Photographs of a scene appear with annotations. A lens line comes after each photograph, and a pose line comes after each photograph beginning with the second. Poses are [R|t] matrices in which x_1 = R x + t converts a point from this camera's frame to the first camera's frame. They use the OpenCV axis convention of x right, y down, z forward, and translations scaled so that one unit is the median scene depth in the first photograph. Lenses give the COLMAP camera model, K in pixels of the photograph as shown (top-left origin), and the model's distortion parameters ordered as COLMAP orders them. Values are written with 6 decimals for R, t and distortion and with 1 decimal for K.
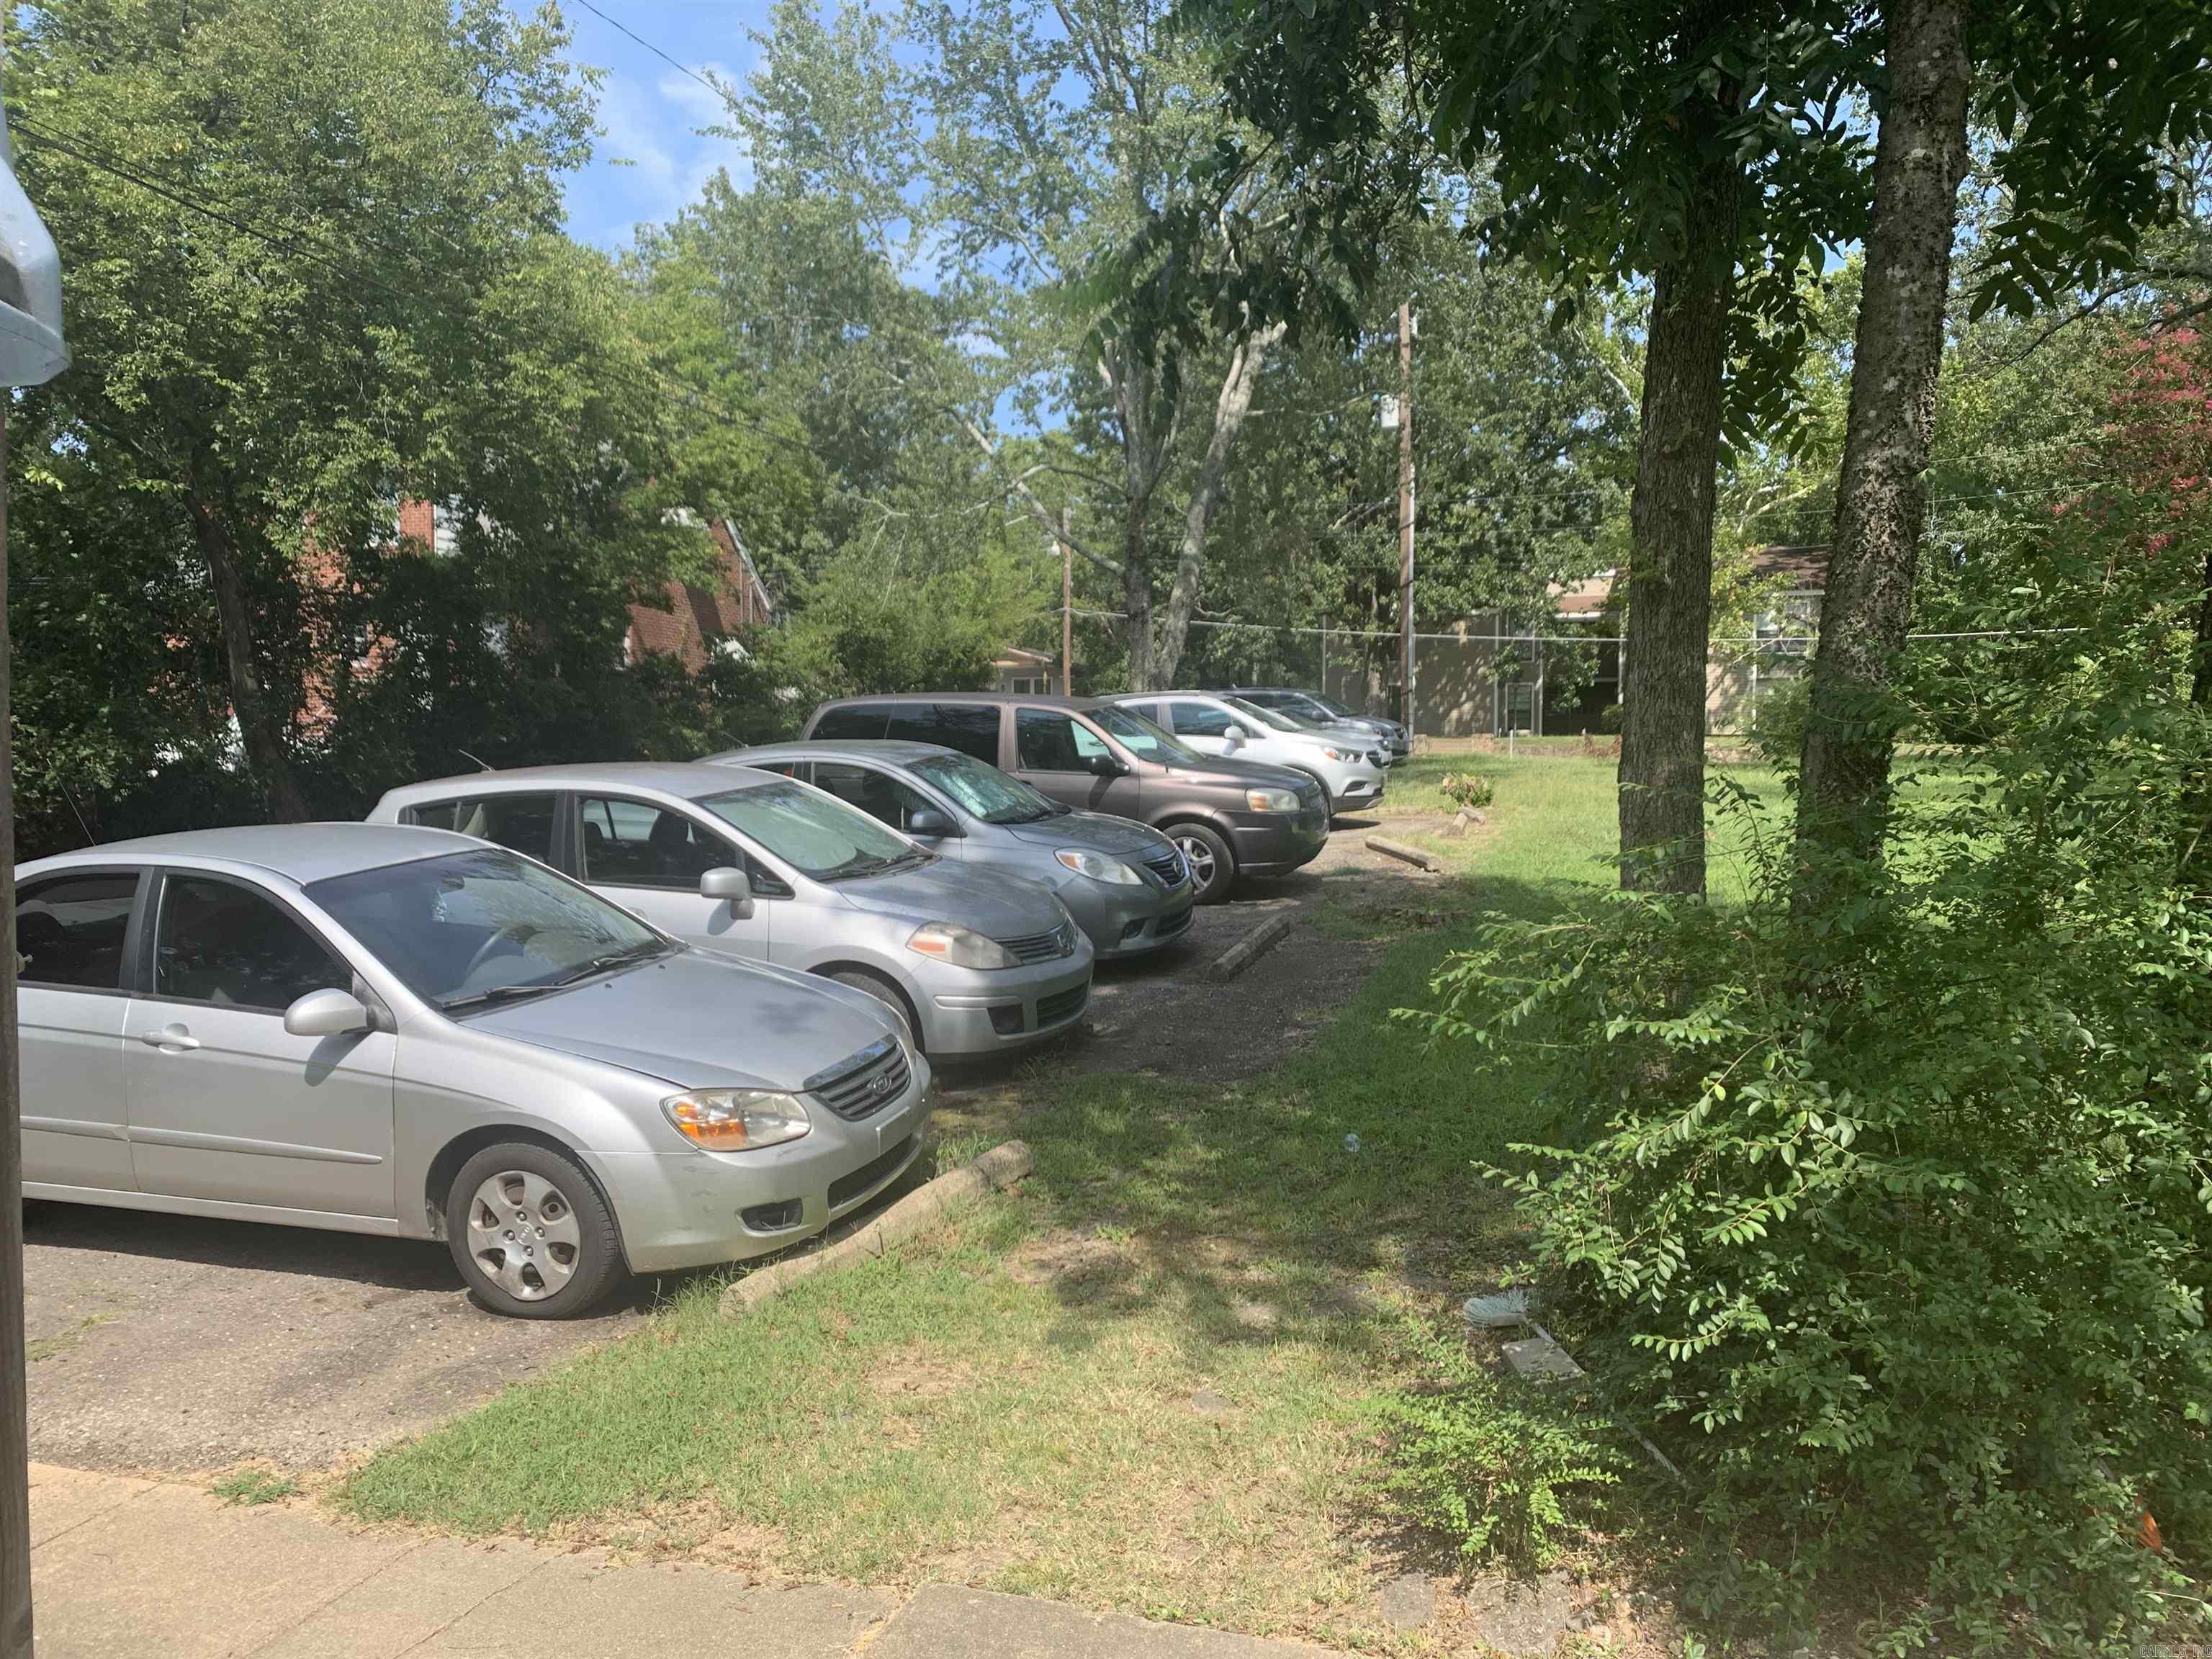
lens RADIAL K [[1683.1, 0, 1108.6], [0, 1683.1, 833.5], [0, 0, 1]] dist [0.012823, 0.002554]
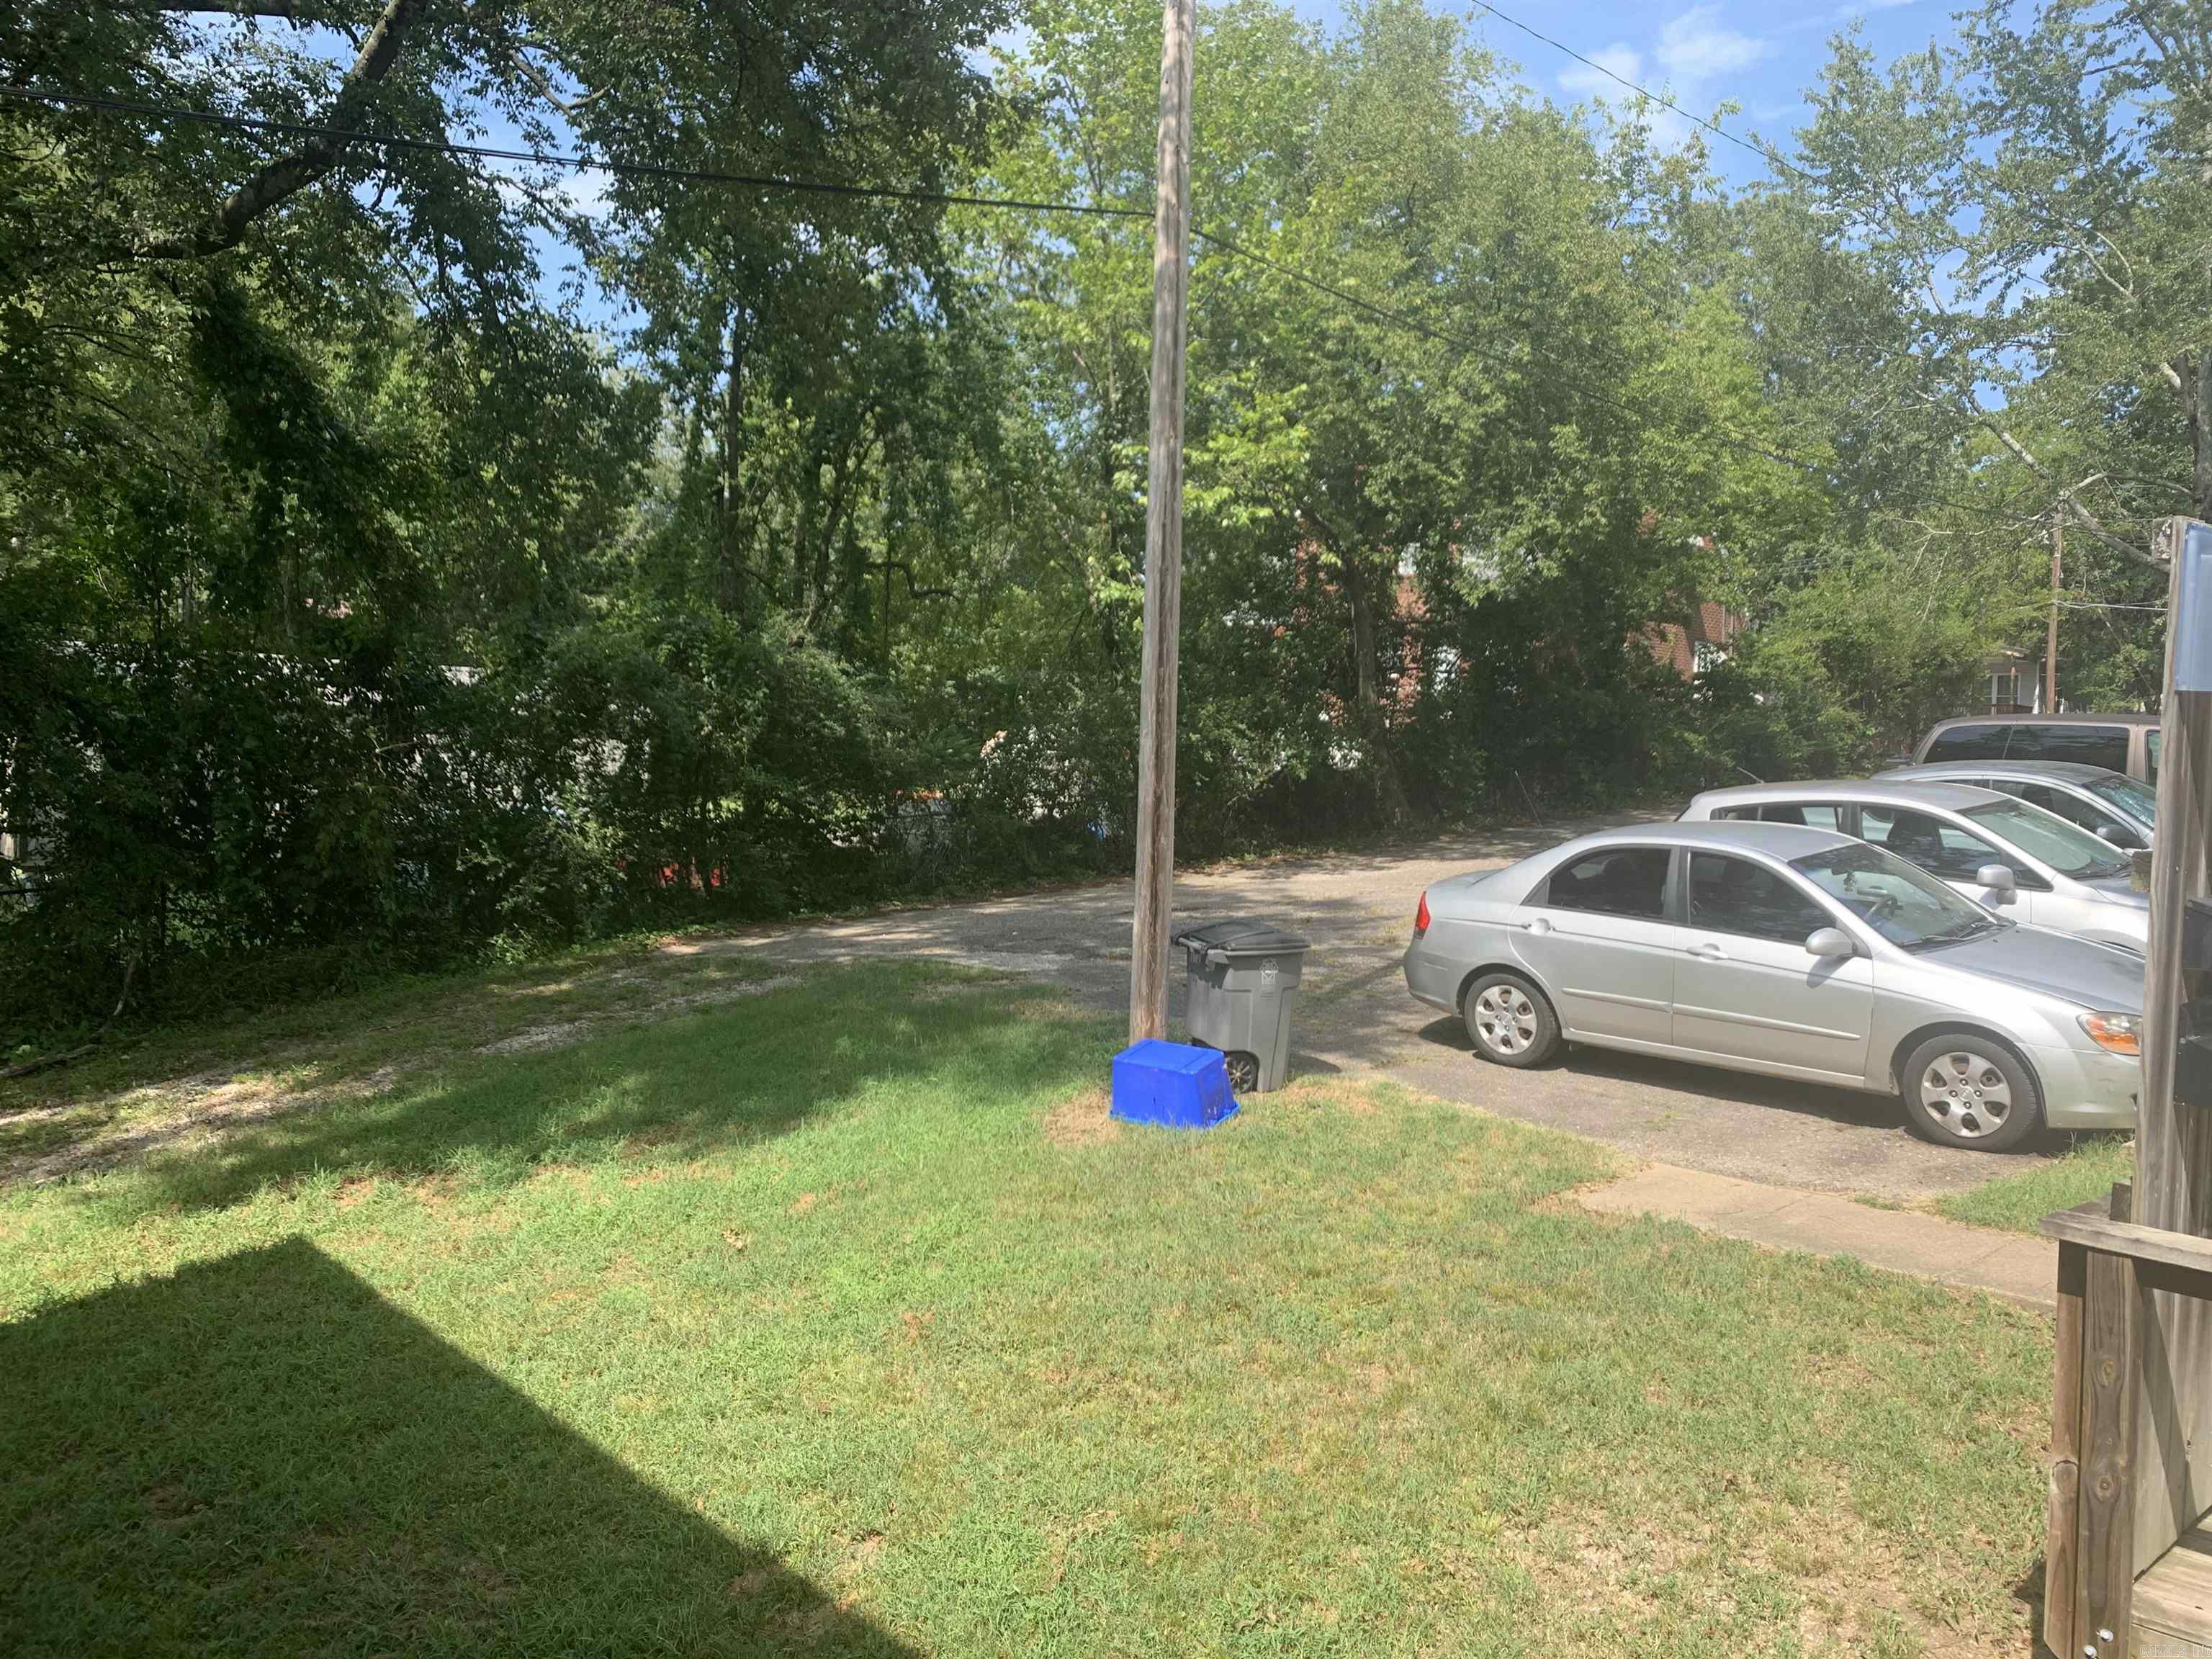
lens RADIAL K [[1683.1, 0, 1103.4], [0, 1683.1, 820.4], [0, 0, 1]] dist [0.012823, 0.002554]
pose [[0.875514, 0.036744, -0.481794, -0.149348], [-0.037586, 0.999262, 0.007907, 0.001143], [0.481729, 0.011186, 0.876249, -0.373883]]
